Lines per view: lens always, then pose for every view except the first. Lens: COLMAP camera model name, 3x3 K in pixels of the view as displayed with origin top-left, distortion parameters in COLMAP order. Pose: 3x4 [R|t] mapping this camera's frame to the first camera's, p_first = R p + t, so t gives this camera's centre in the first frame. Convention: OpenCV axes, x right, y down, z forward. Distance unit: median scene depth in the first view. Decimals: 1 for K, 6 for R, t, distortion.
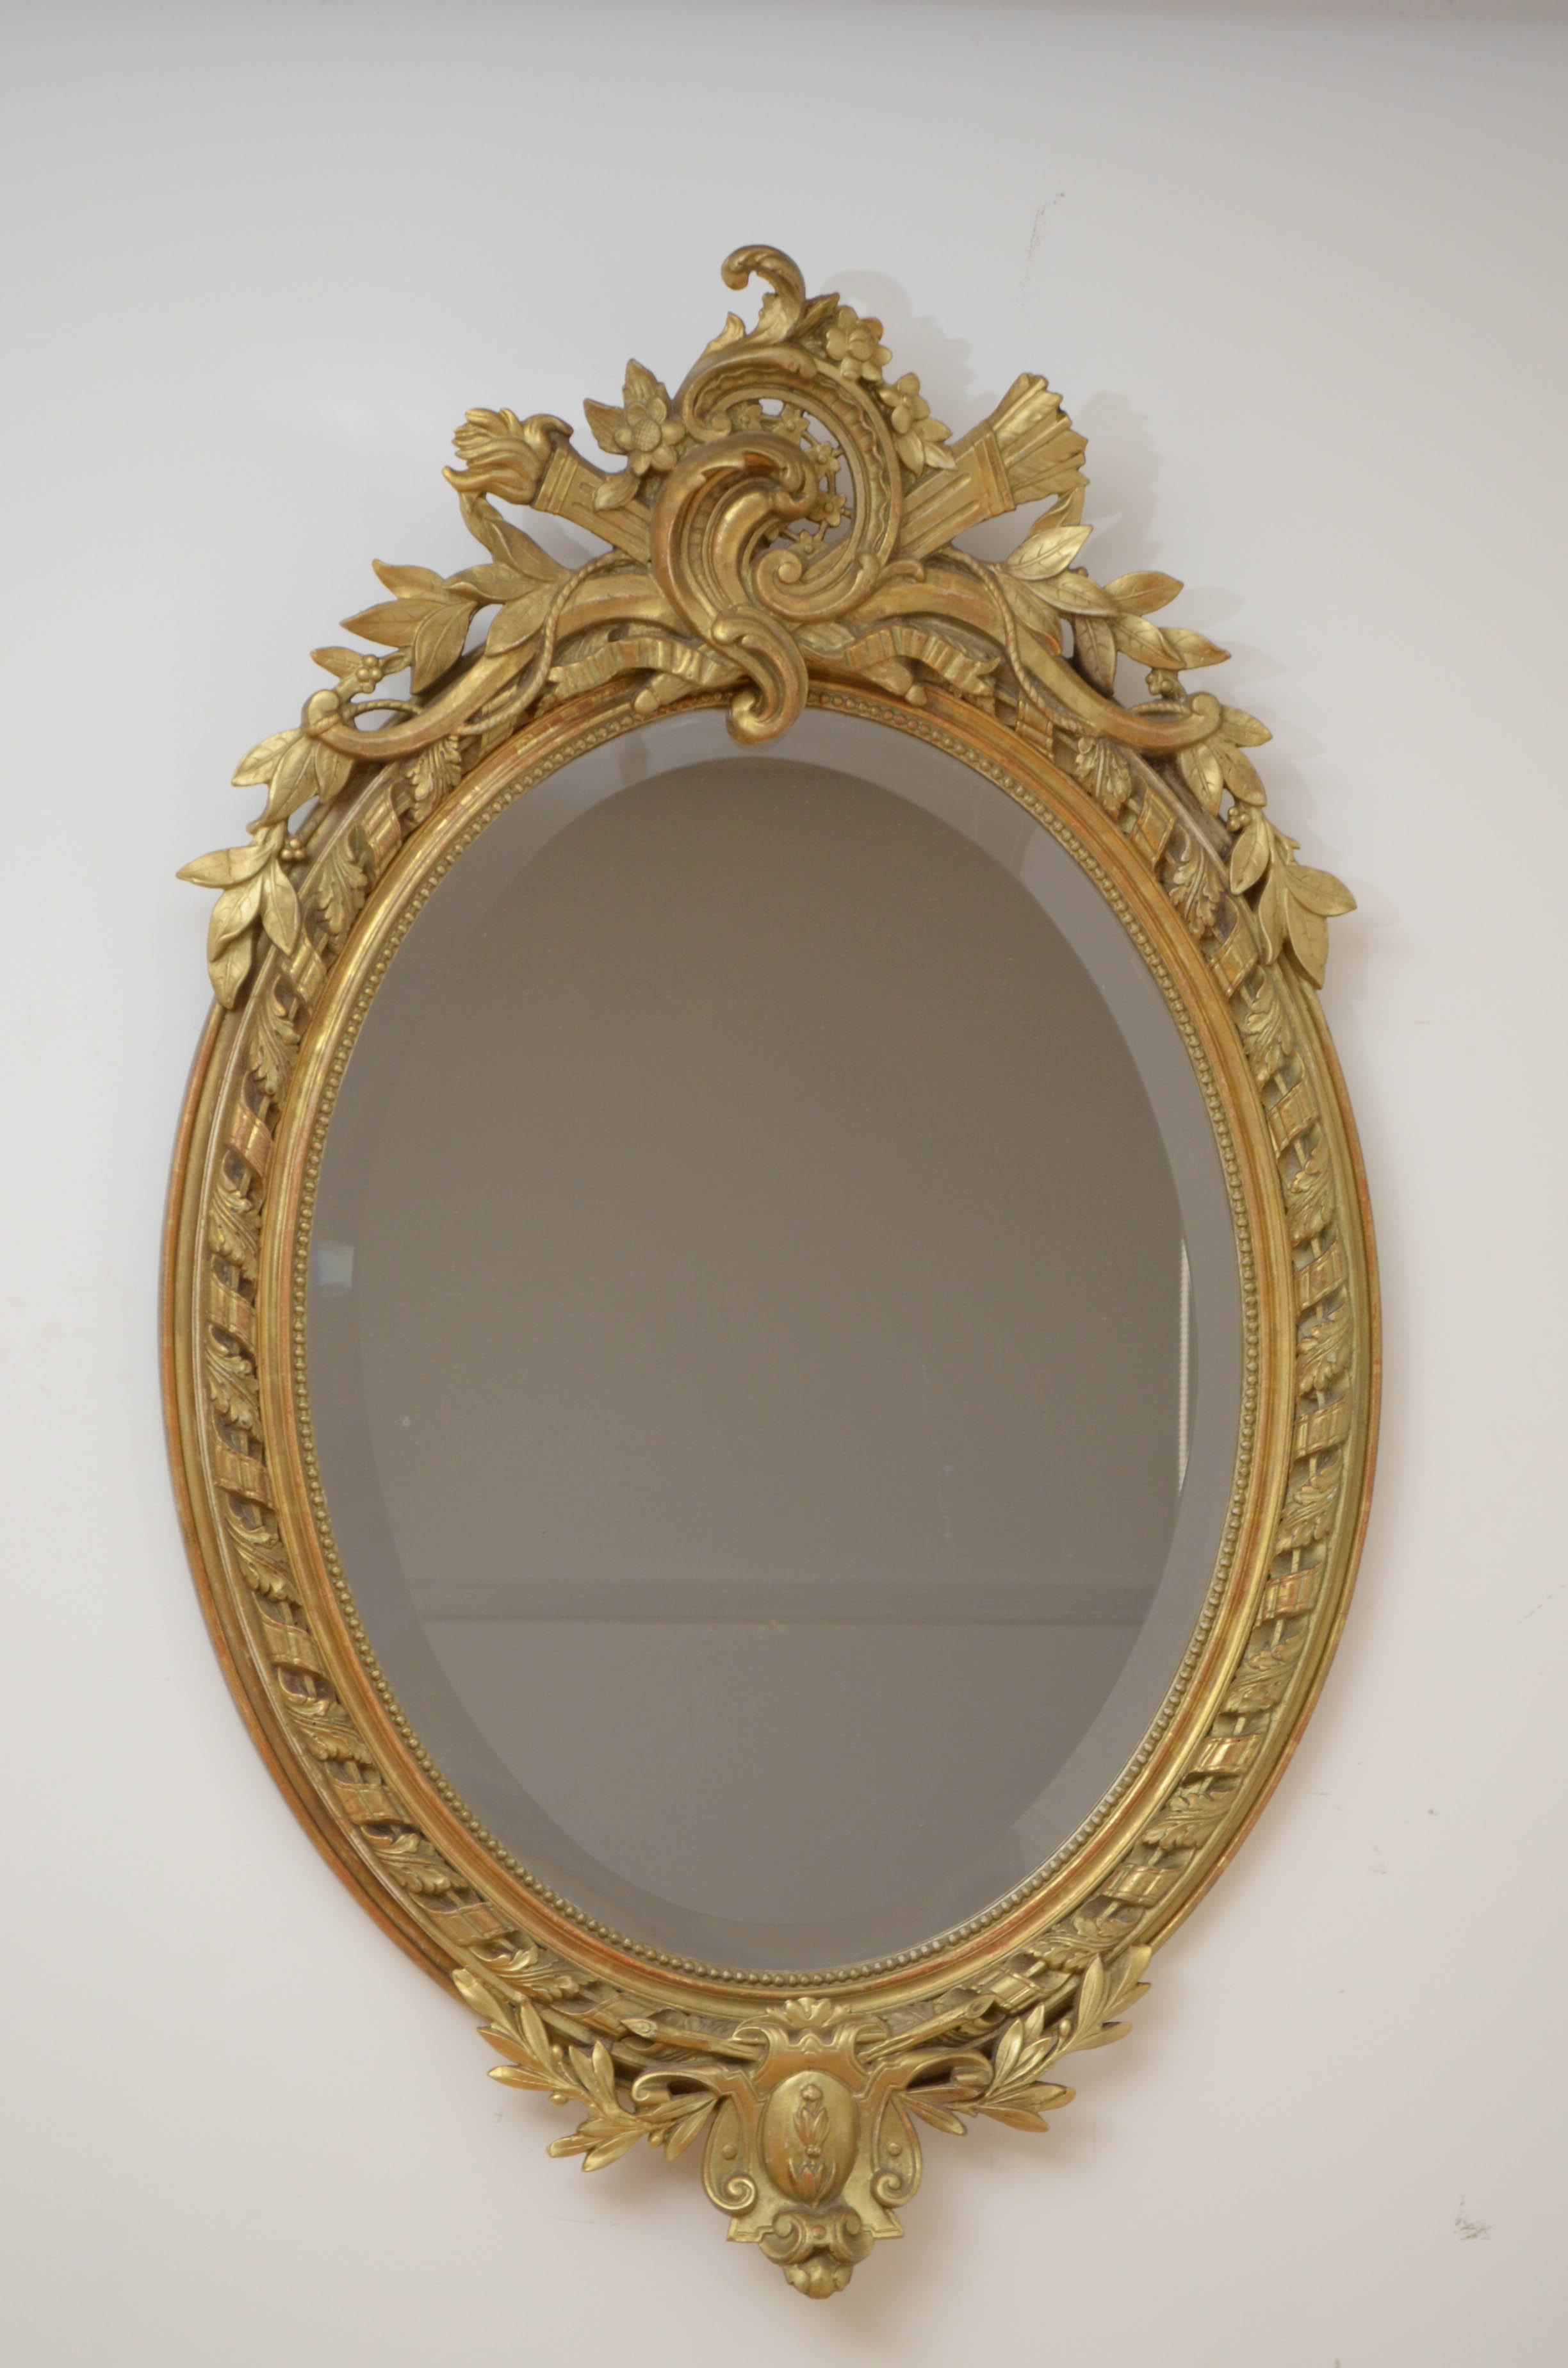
lens RADIAL K [[5203.5, 0, 798.1], [0, 5203.5, 1256.0], [0, 0, 1]] dist [0.048650, 0.000000]
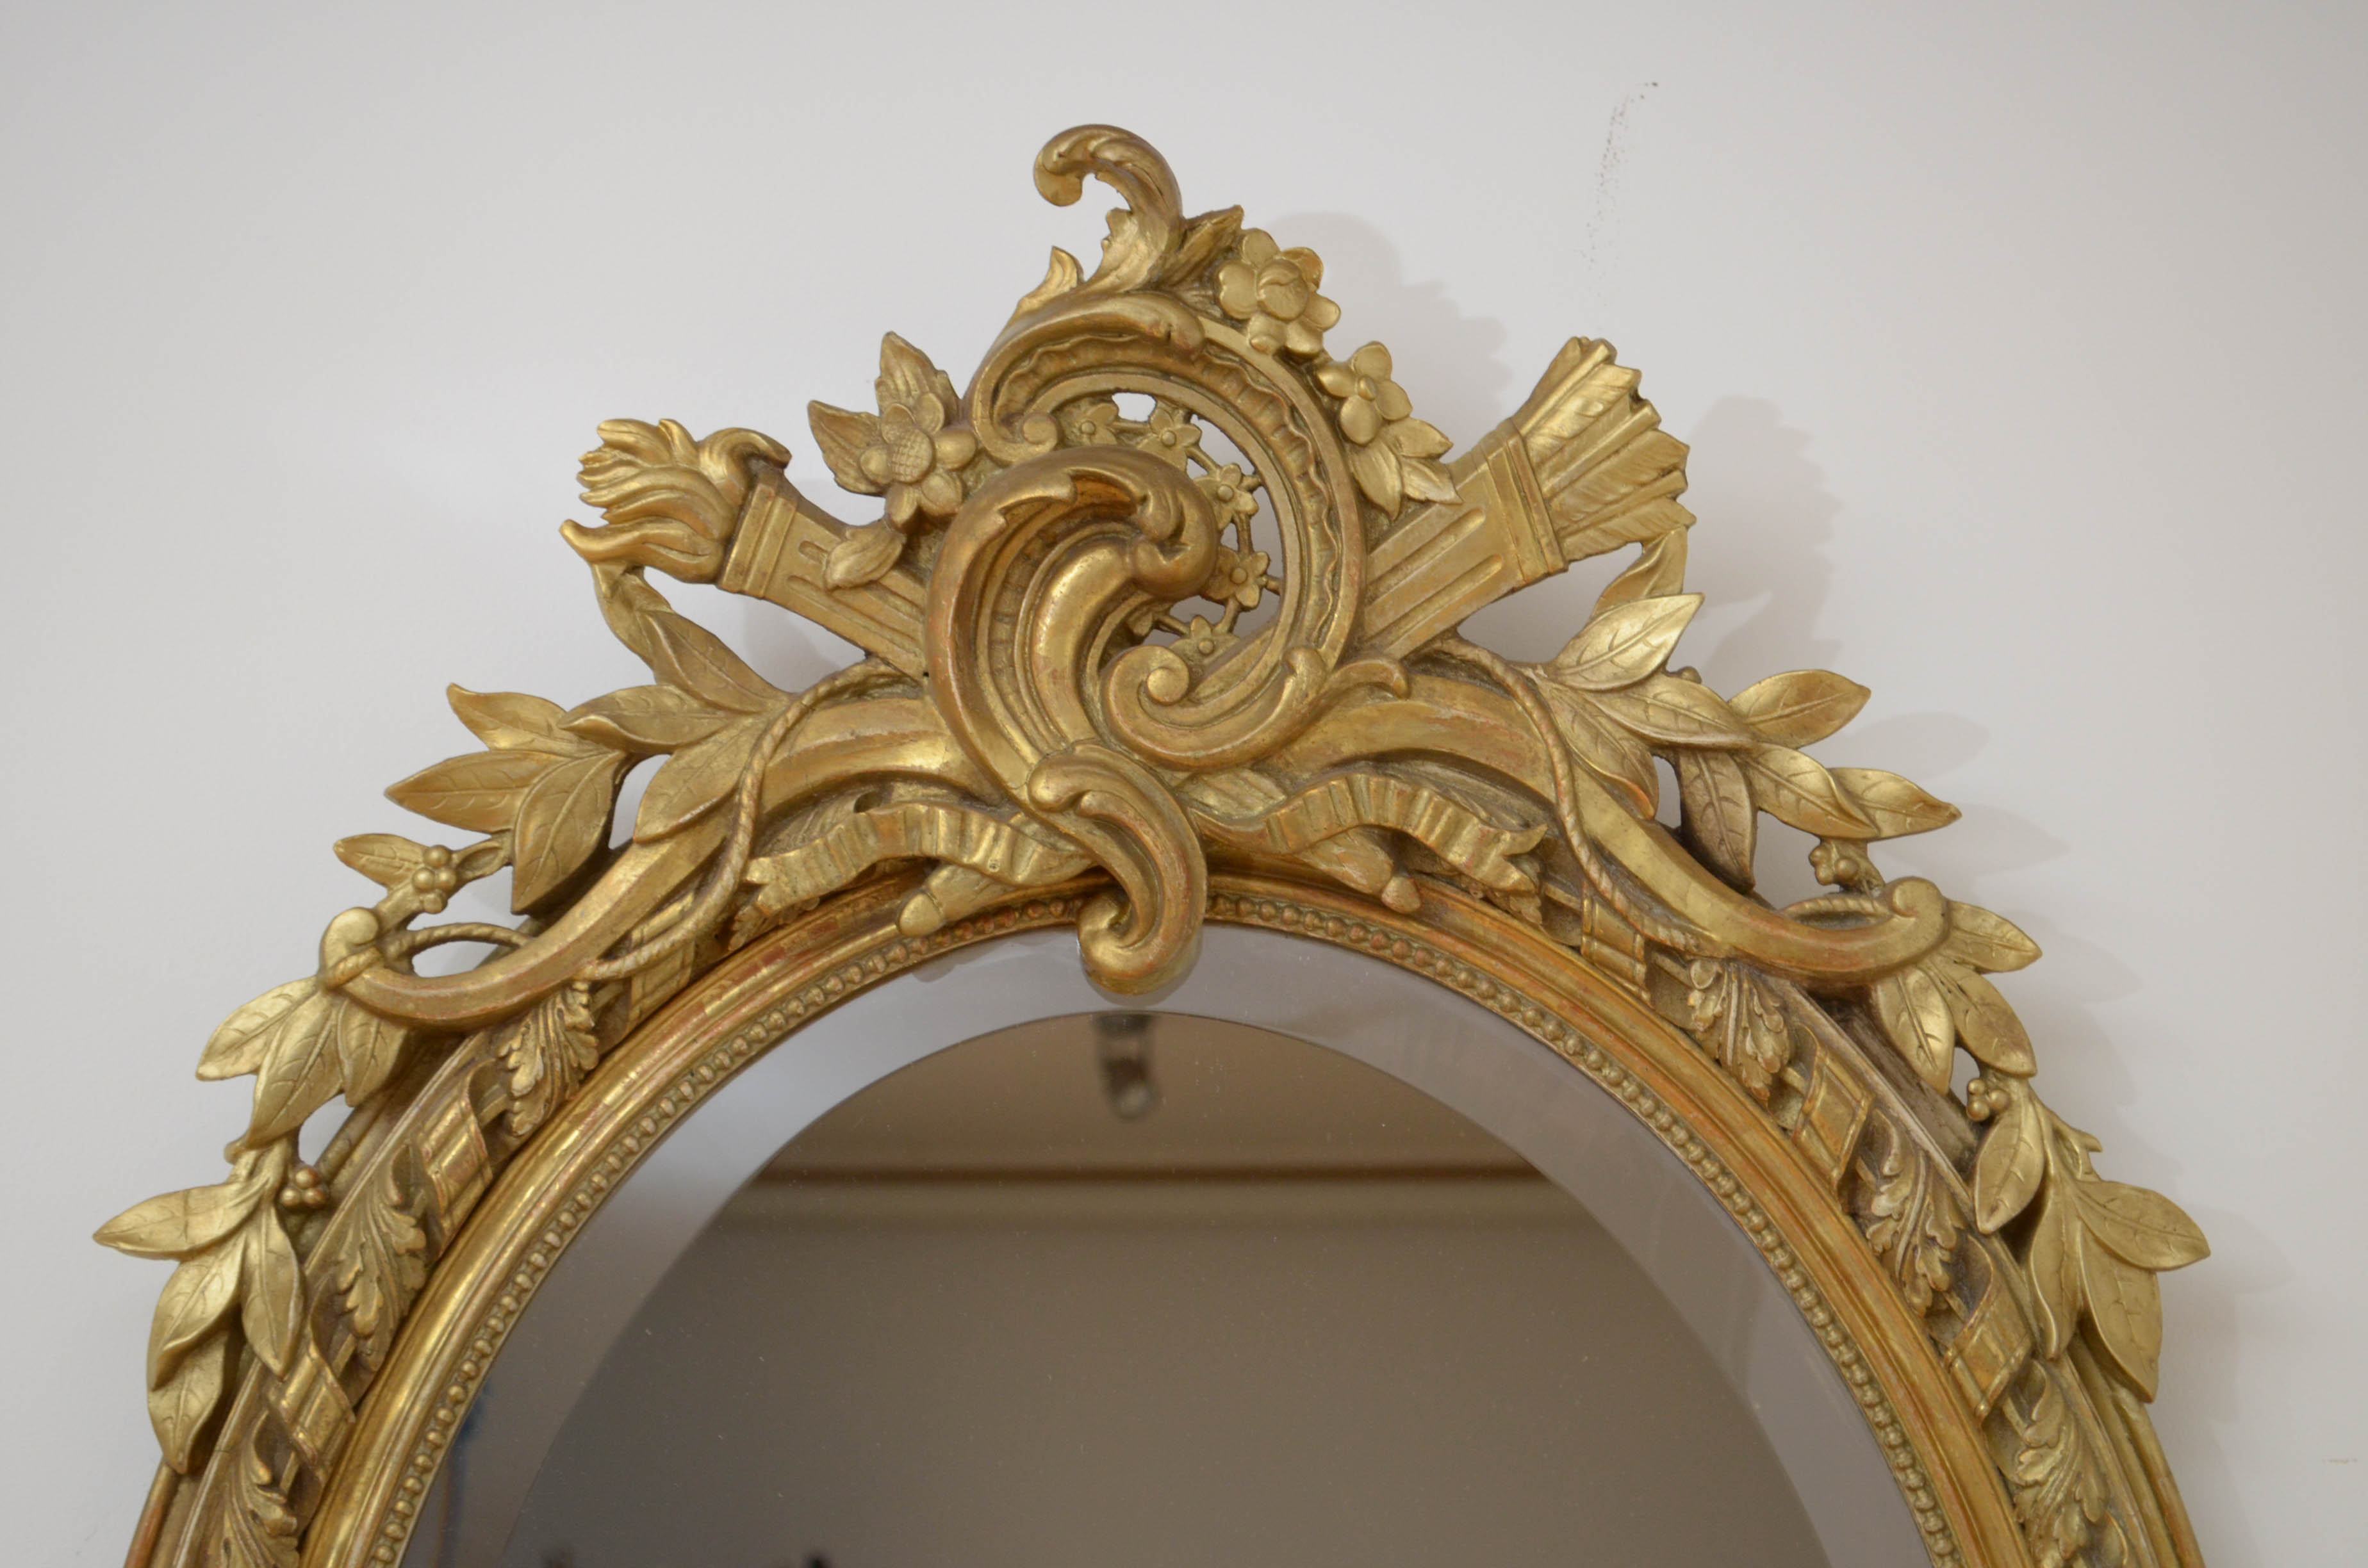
lens RADIAL K [[4944.3, 0, 1247.4], [0, 4944.3, 766.5], [0, 0, 1]] dist [0.045195, 0.000000]
pose [[0.994031, -0.033377, -0.103871, 0.063203], [0.012725, 0.981026, -0.193459, -0.017184], [0.108357, 0.190982, 0.975594, 0.472492]]
